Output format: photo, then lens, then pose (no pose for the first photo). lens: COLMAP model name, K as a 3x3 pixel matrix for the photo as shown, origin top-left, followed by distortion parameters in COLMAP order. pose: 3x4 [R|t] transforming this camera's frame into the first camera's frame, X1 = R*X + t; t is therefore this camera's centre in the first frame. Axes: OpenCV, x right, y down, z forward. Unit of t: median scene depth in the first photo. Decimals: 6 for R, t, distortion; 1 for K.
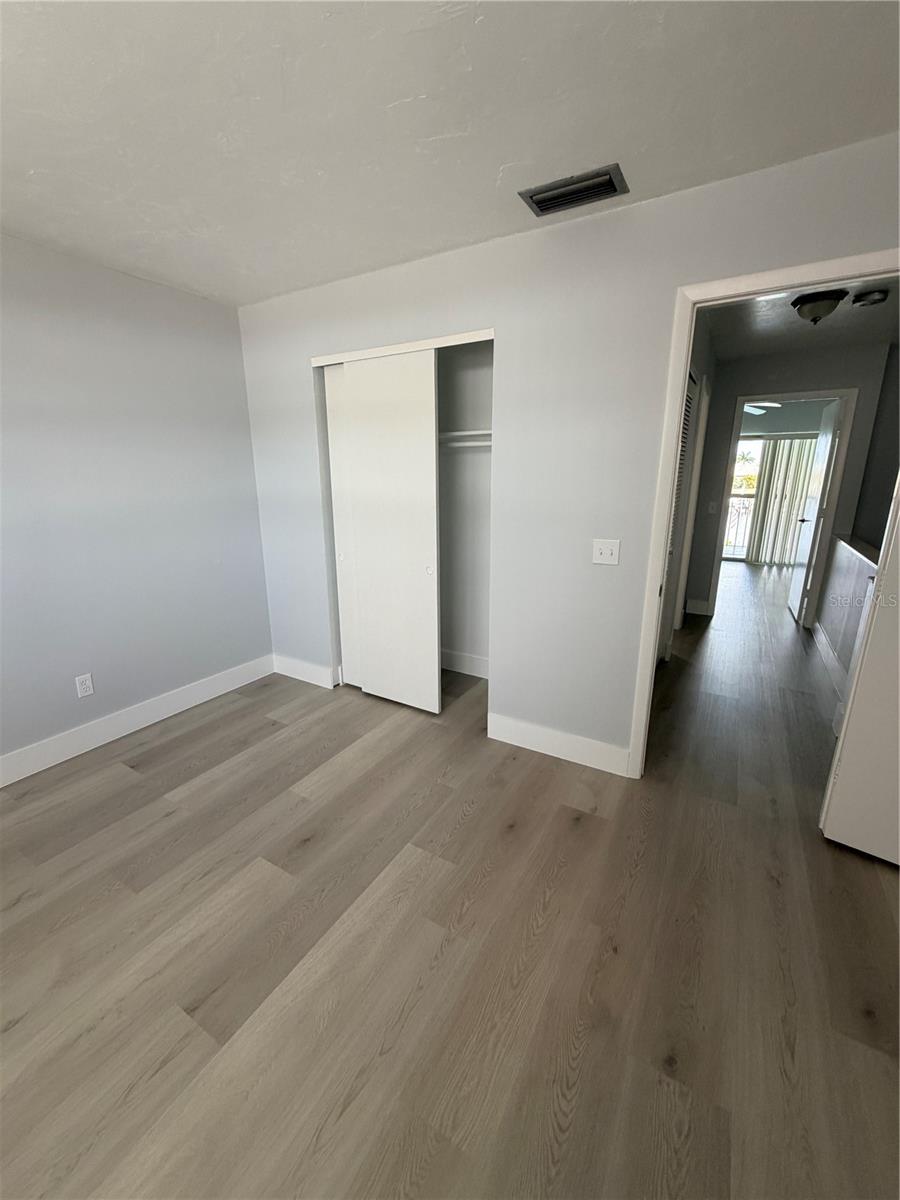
lens RADIAL K [[478.5, 0, 455.1], [0, 478.5, 603.8], [0, 0, 1]] dist [-0.000315, 0.000063]
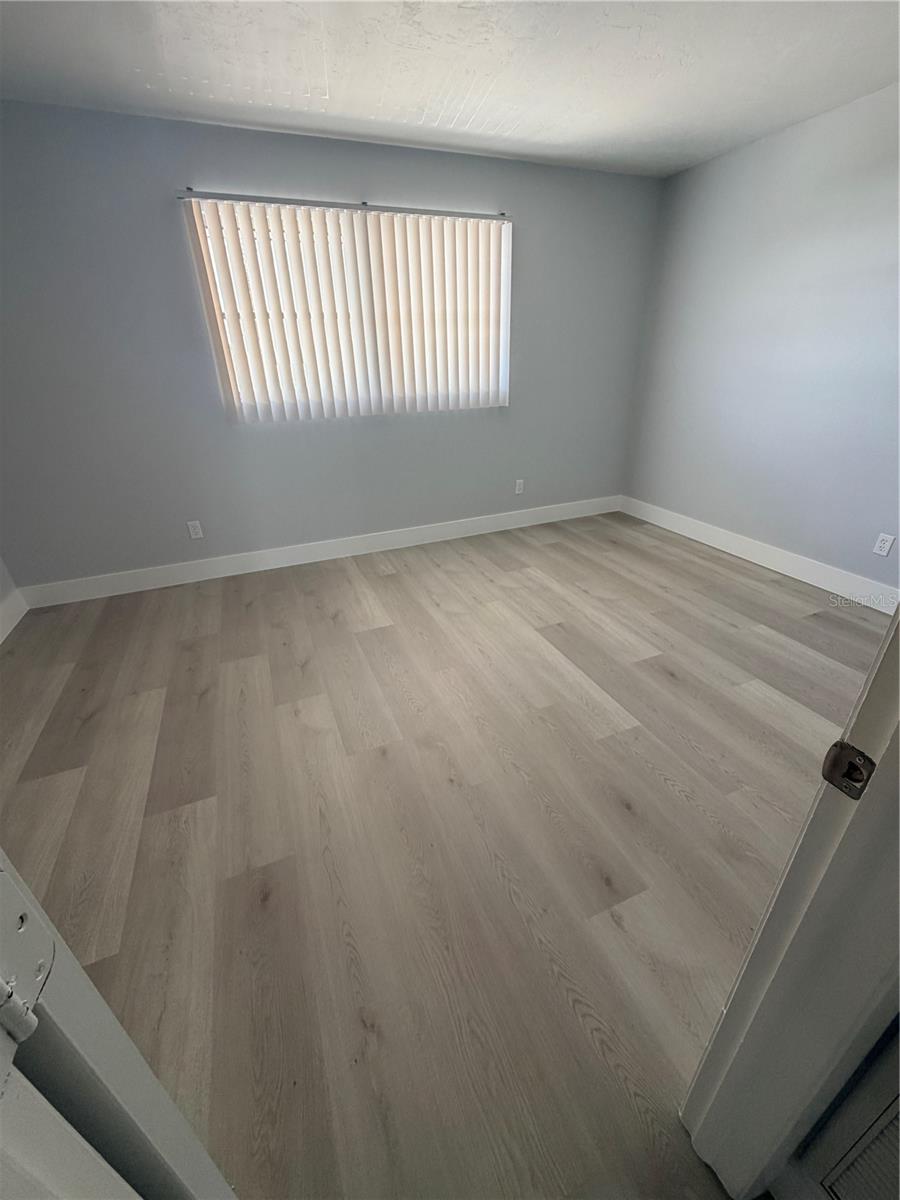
lens RADIAL K [[478.5, 0, 450.3], [0, 478.5, 596.3], [0, 0, 1]] dist [-0.000315, 0.000063]
pose [[-0.603766, 0.373378, -0.704312, 0.804626], [-0.183481, 0.794713, 0.578590, -0.239916], [0.775758, 0.478561, -0.411313, 1.033419]]
